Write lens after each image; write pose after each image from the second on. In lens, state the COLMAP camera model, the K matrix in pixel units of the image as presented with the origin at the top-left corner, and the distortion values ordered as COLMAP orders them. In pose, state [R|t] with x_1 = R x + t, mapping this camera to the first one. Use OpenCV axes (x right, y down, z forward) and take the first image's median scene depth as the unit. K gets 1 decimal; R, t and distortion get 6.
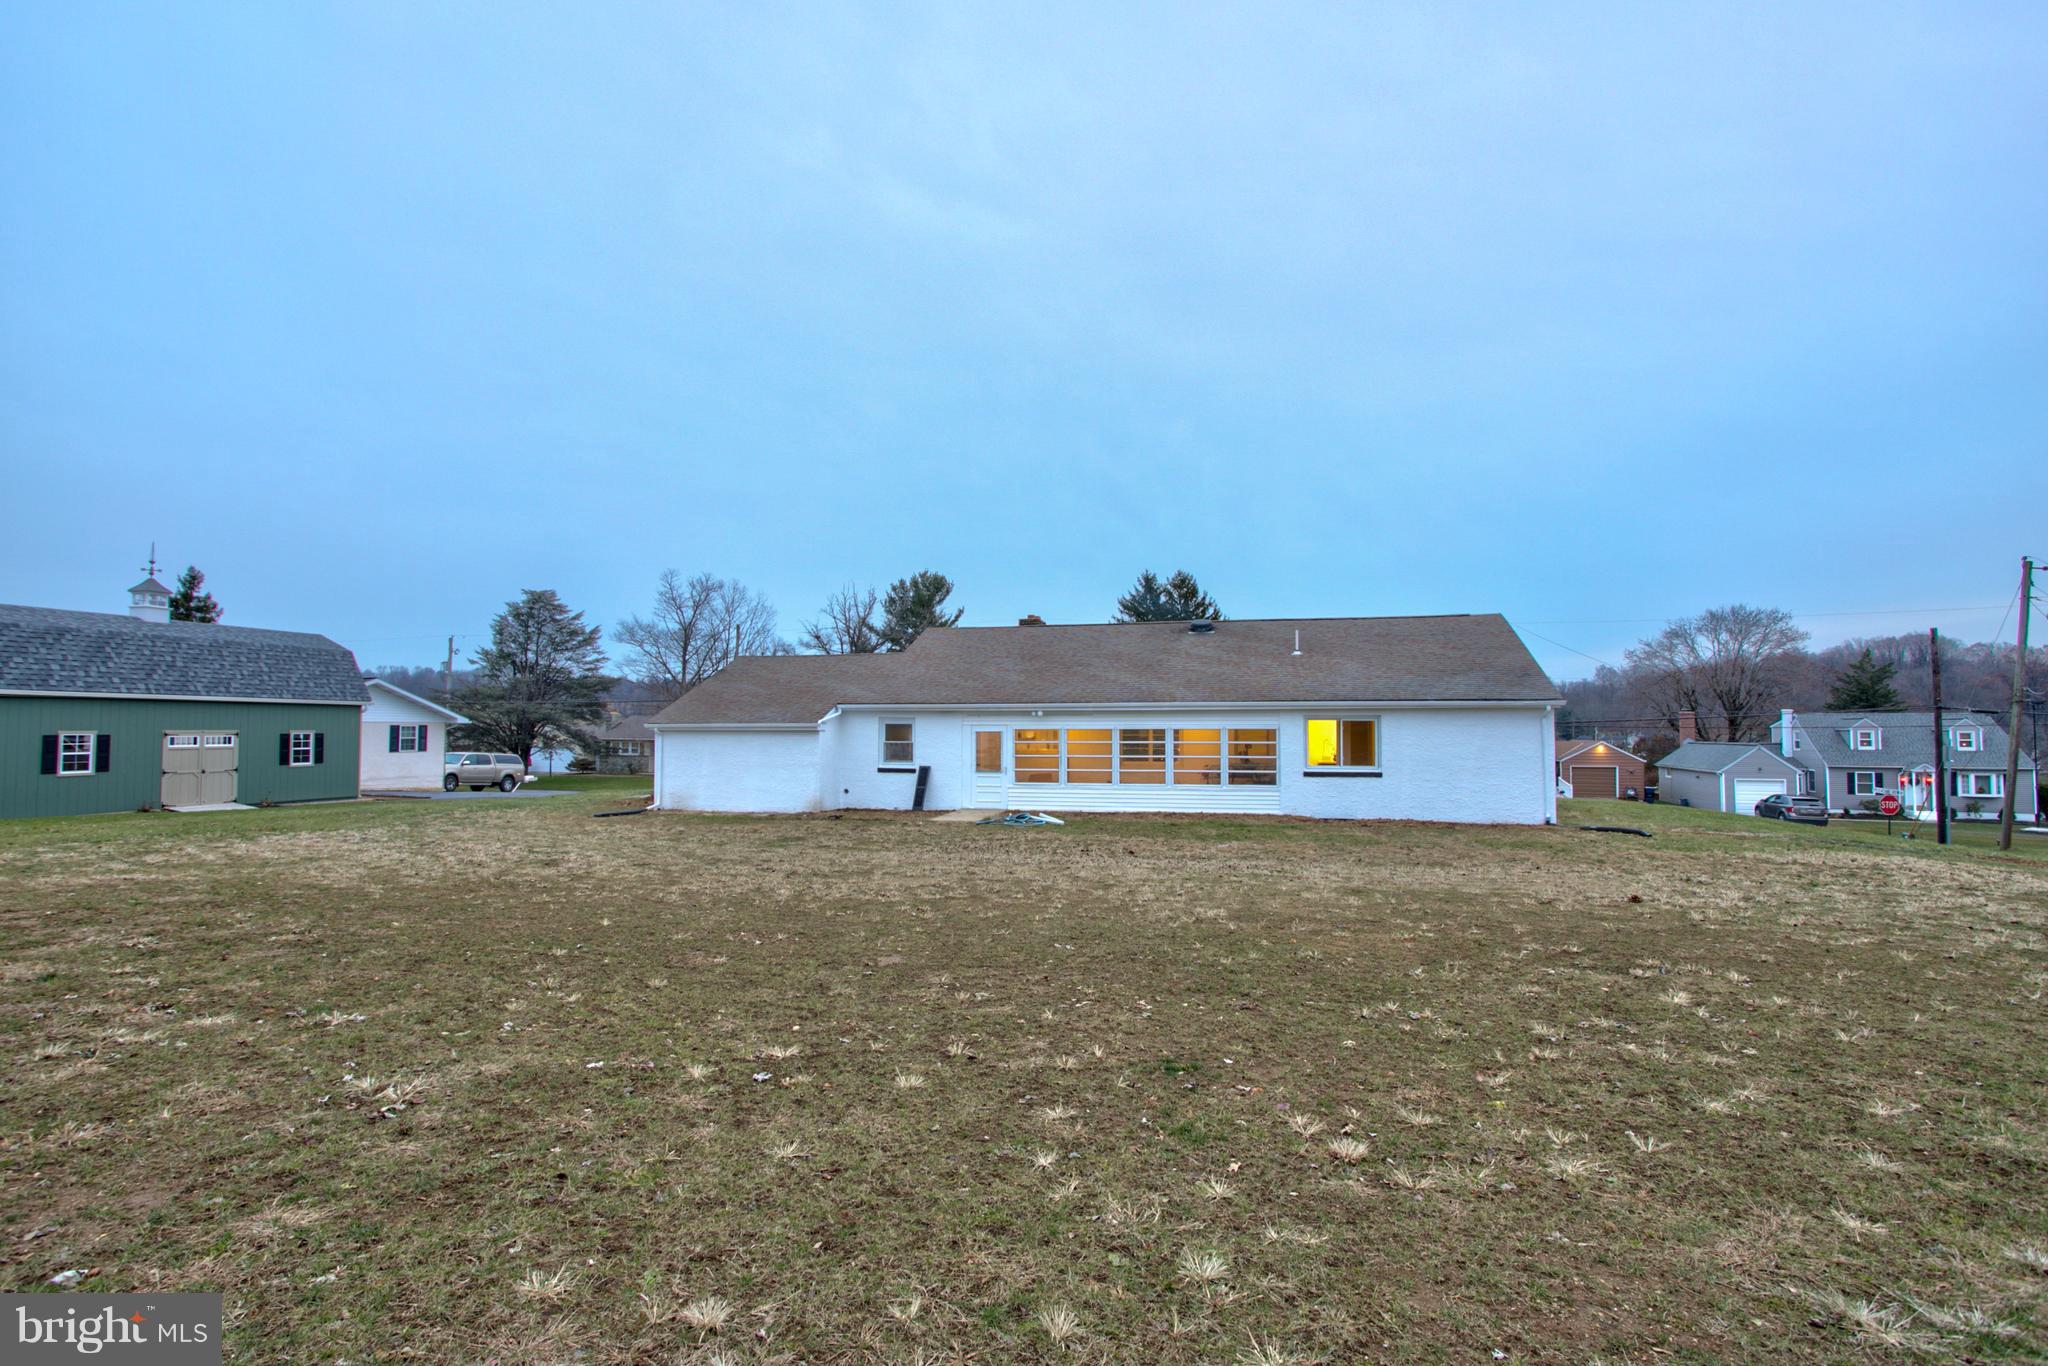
lens RADIAL K [[1013.0, 0, 1019.6], [0, 1013.0, 676.8], [0, 0, 1]] dist [-0.048050, 0.022956]
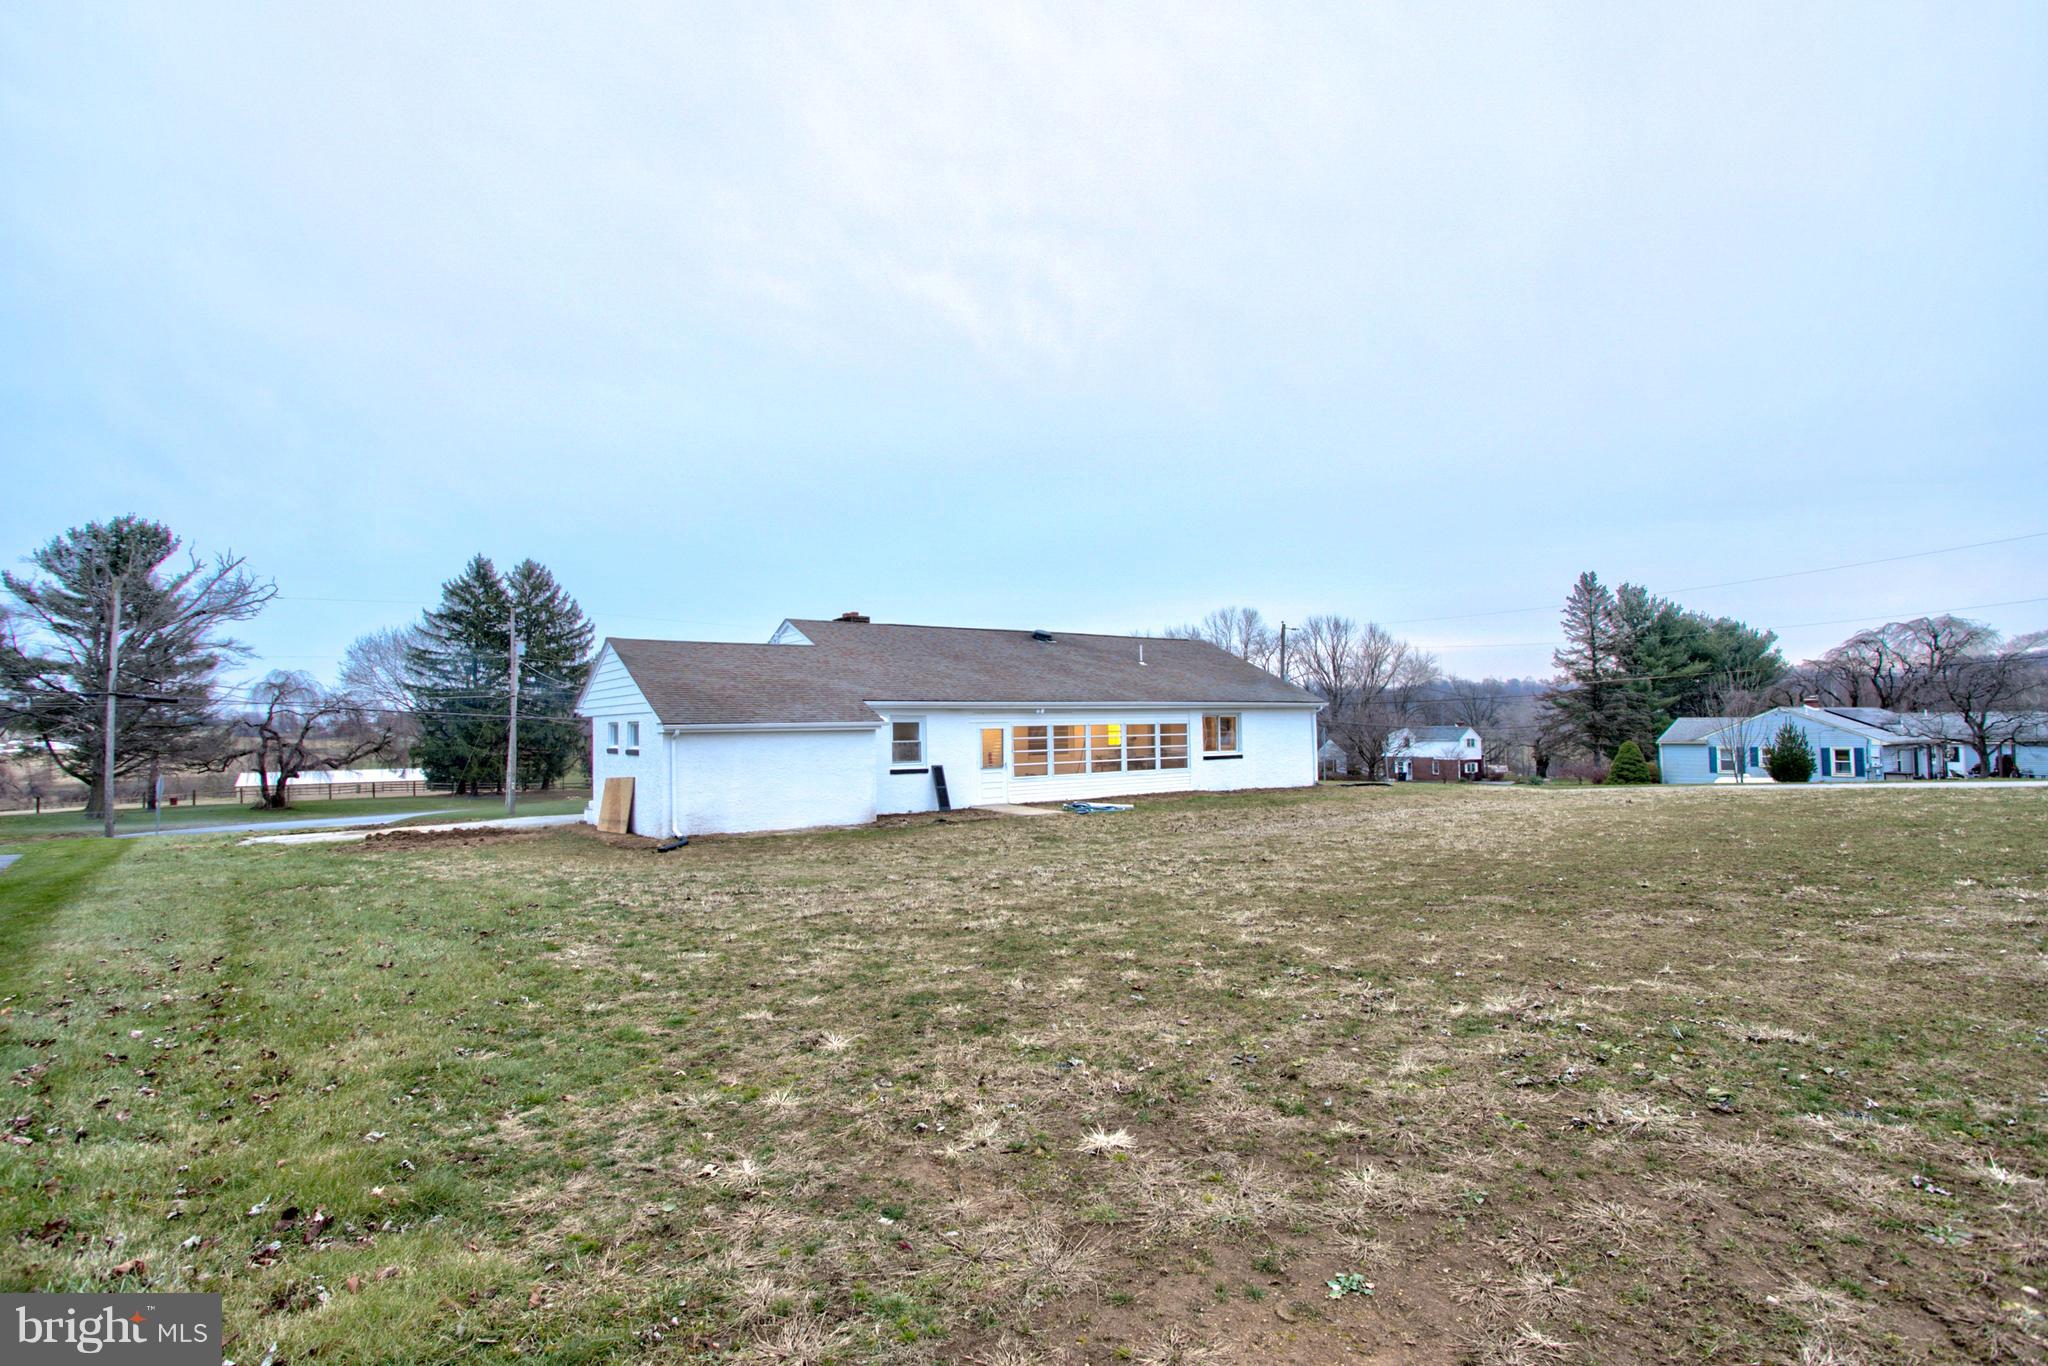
lens RADIAL K [[1013.0, 0, 1029.7], [0, 1013.0, 680.1], [0, 0, 1]] dist [-0.048050, 0.022956]
pose [[0.647776, 0.025541, 0.761403, -0.779026], [-0.022457, 0.999644, -0.014427, 0.018406], [-0.761500, -0.007753, 0.648119, 0.303451]]
